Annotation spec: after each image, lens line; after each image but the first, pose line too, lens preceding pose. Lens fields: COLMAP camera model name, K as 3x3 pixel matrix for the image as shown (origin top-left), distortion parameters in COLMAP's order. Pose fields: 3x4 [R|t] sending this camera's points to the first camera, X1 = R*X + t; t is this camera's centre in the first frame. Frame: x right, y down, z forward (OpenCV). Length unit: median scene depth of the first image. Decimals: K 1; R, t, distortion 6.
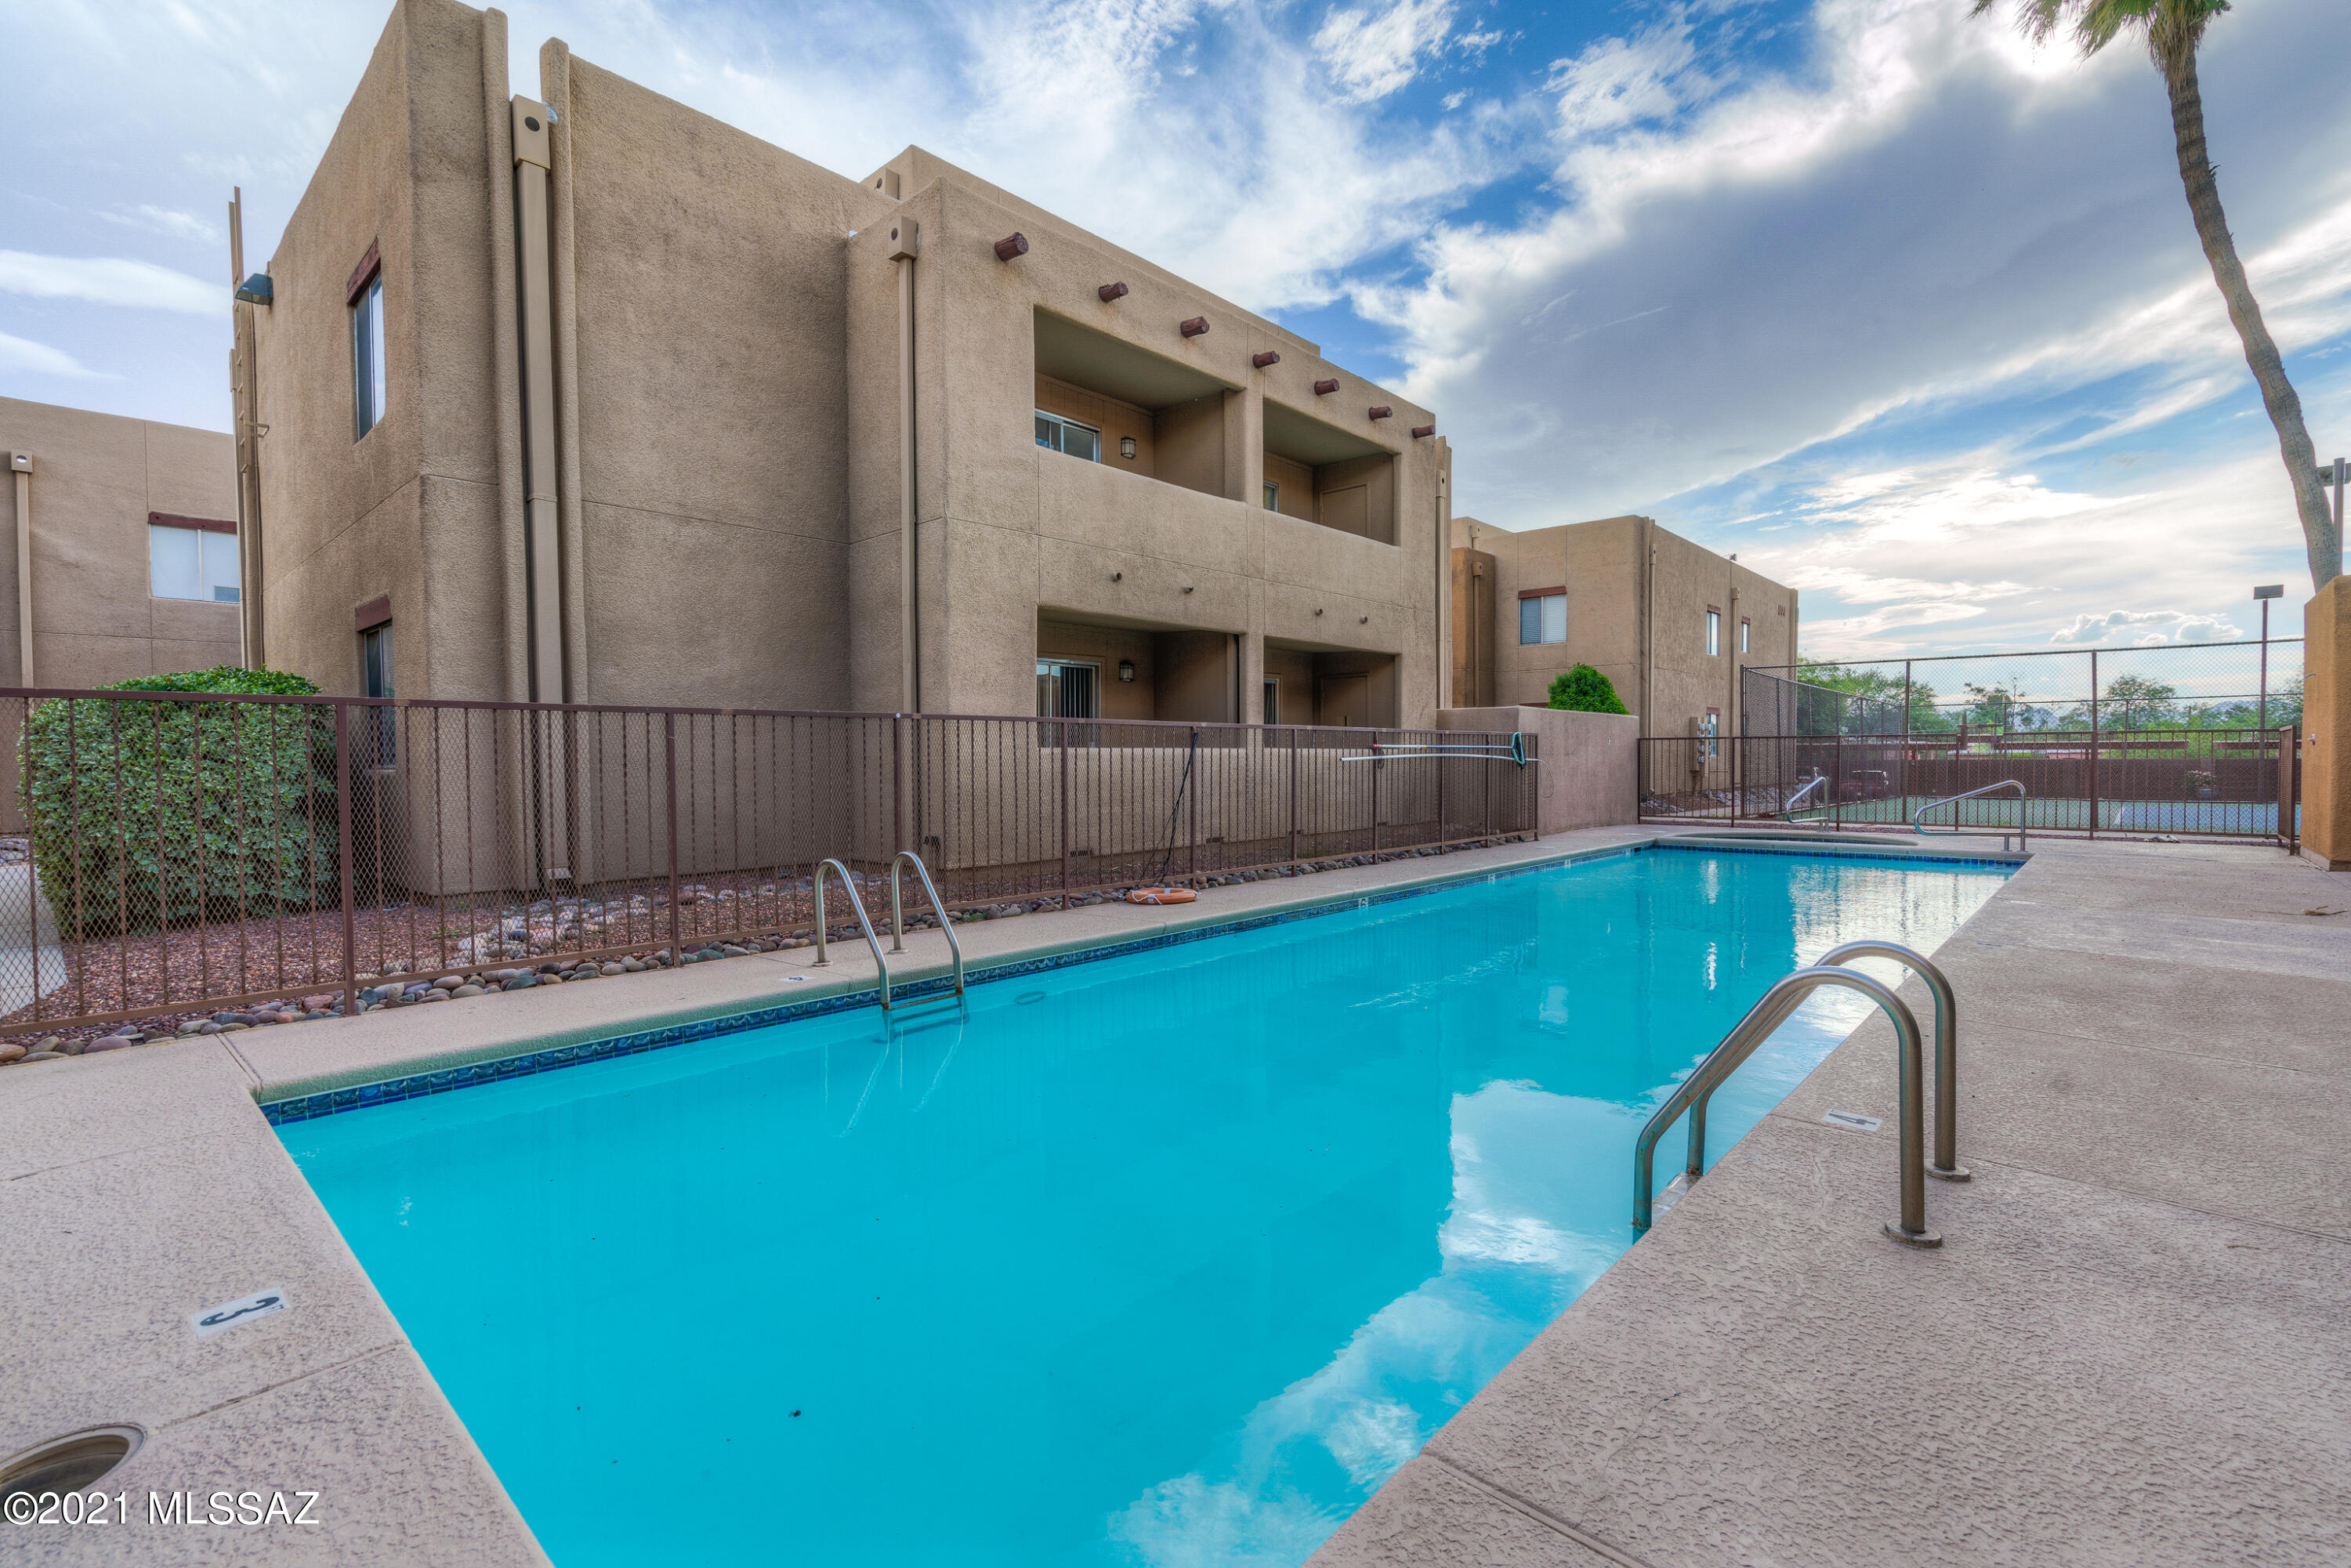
lens RADIAL K [[1064.4, 0, 1171.0], [0, 1064.4, 781.5], [0, 0, 1]] dist [0.001733, 0.001617]
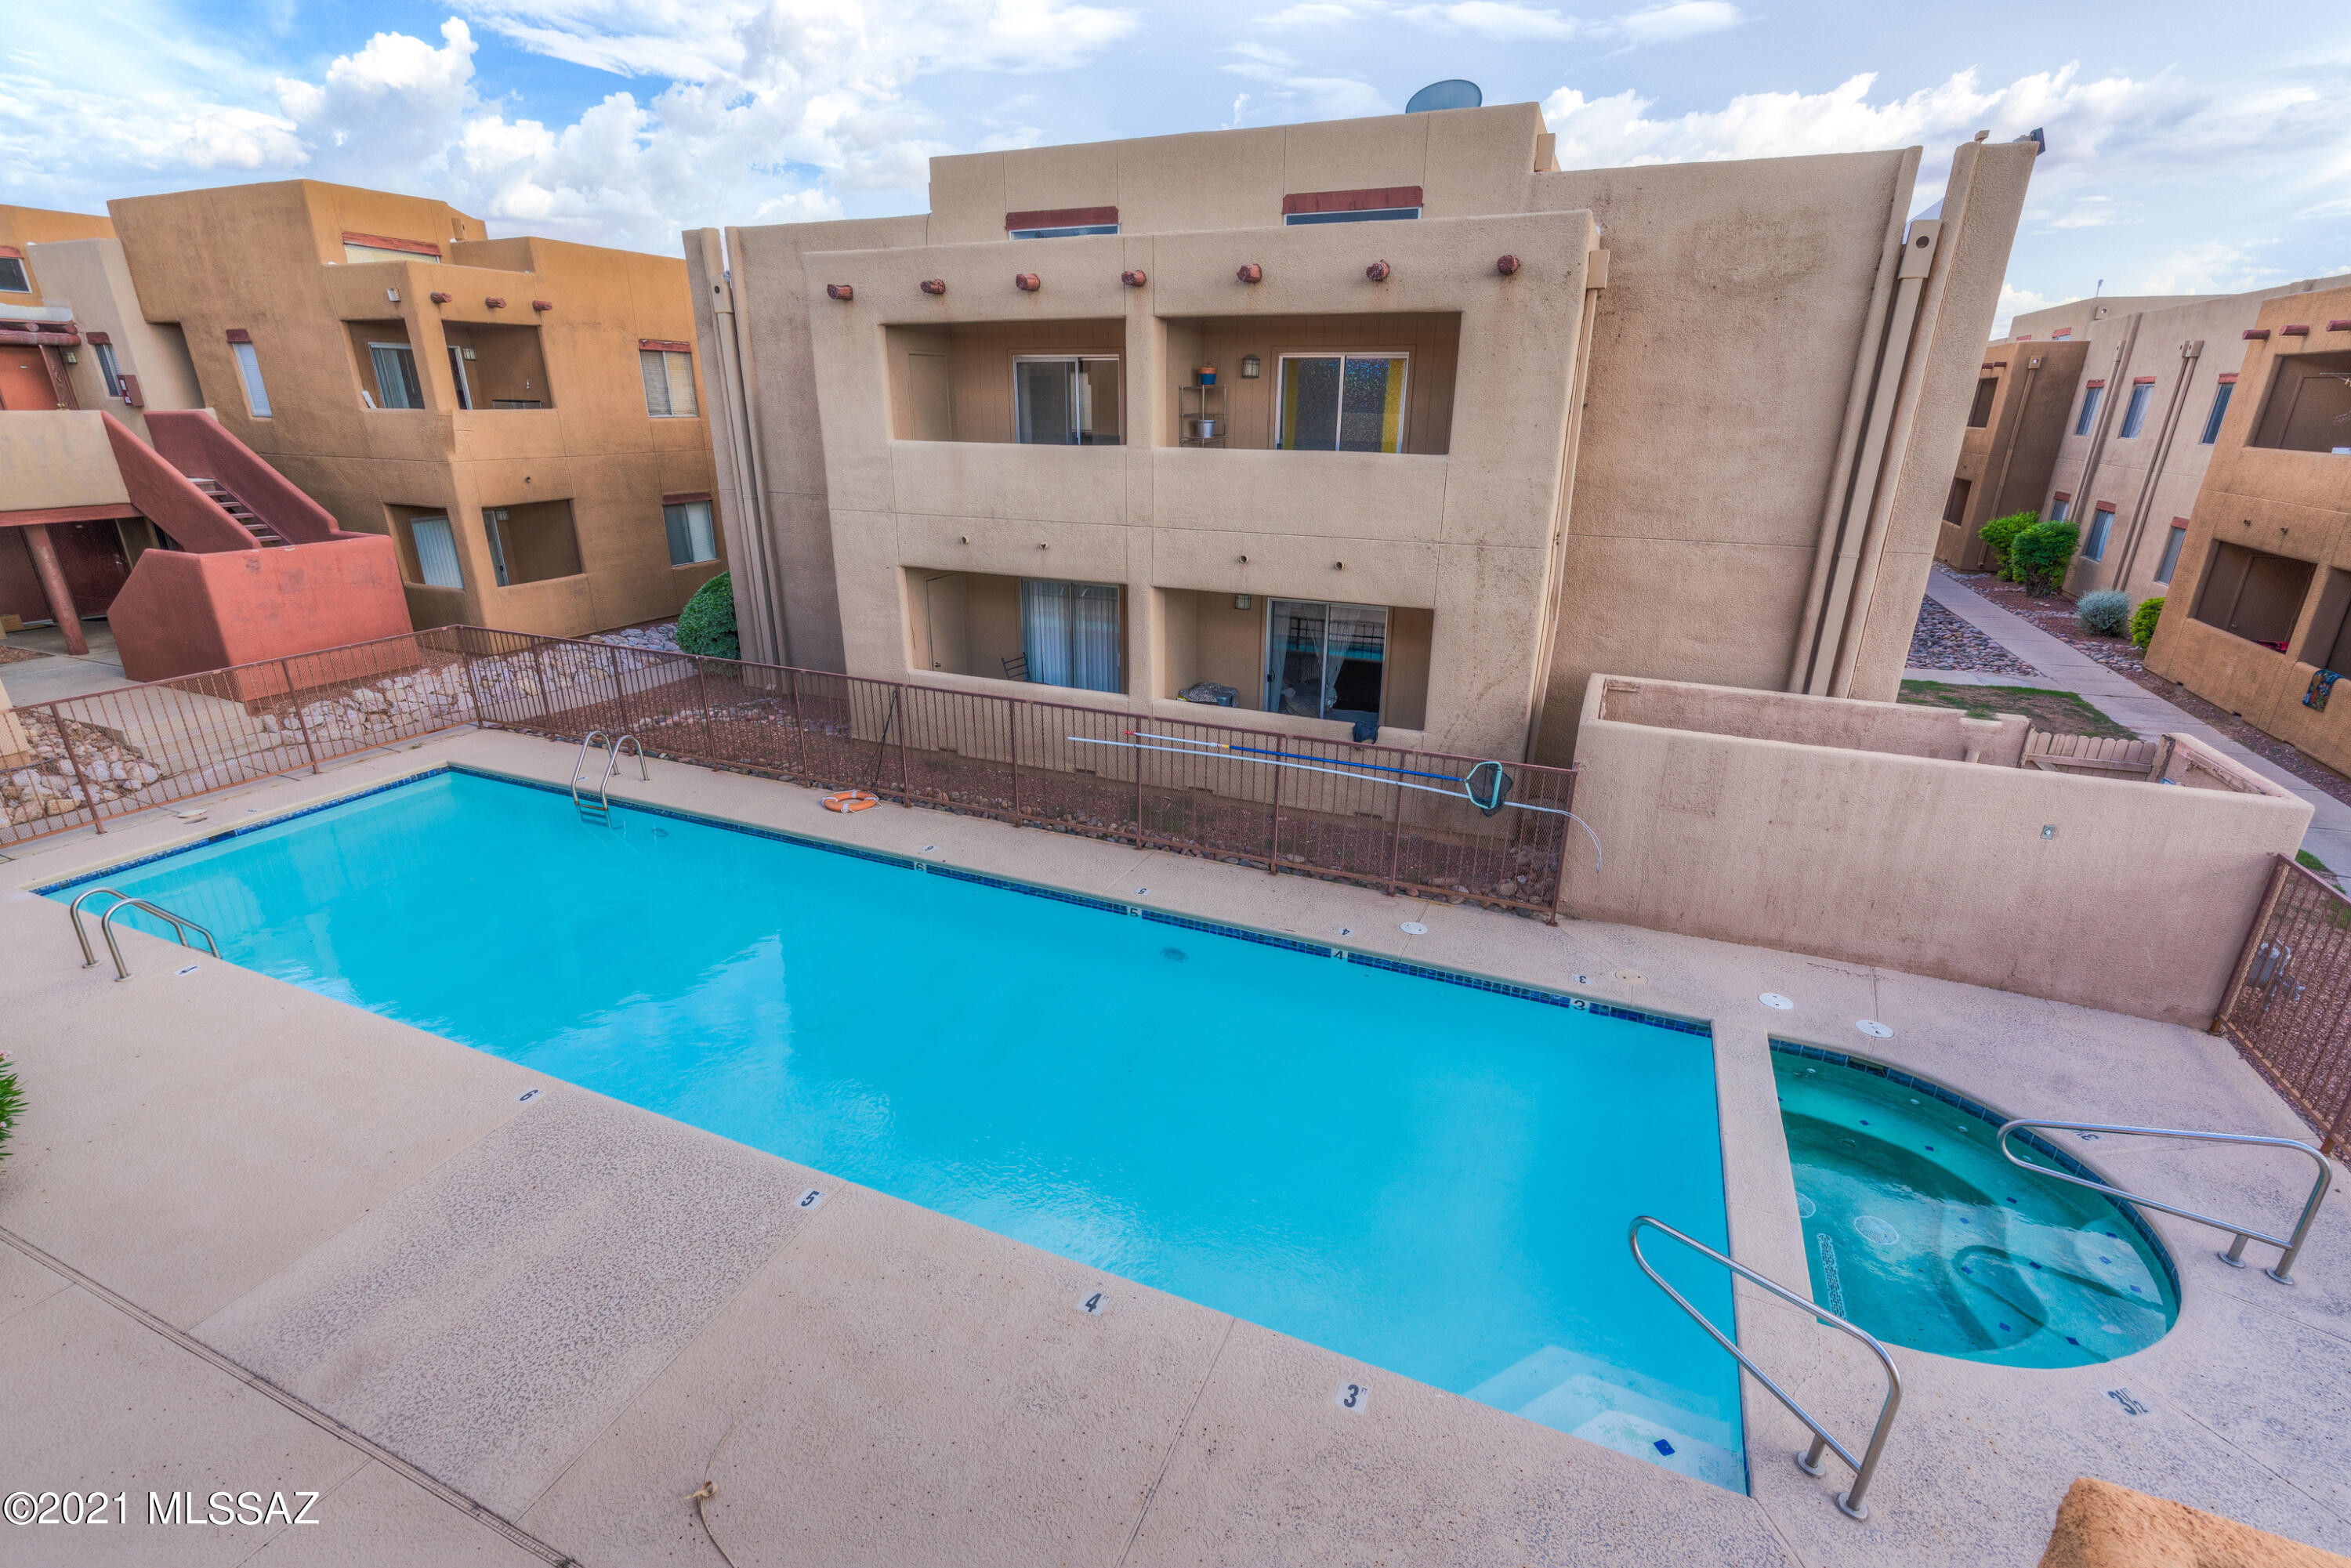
lens RADIAL K [[1064.4, 0, 1180.0], [0, 1064.4, 790.7], [0, 0, 1]] dist [0.001733, 0.001617]
pose [[0.332608, 0.330164, -0.883382, 1.212596], [-0.031523, 0.940082, 0.339487, -0.350663], [0.942538, -0.085069, 0.323087, 0.838670]]
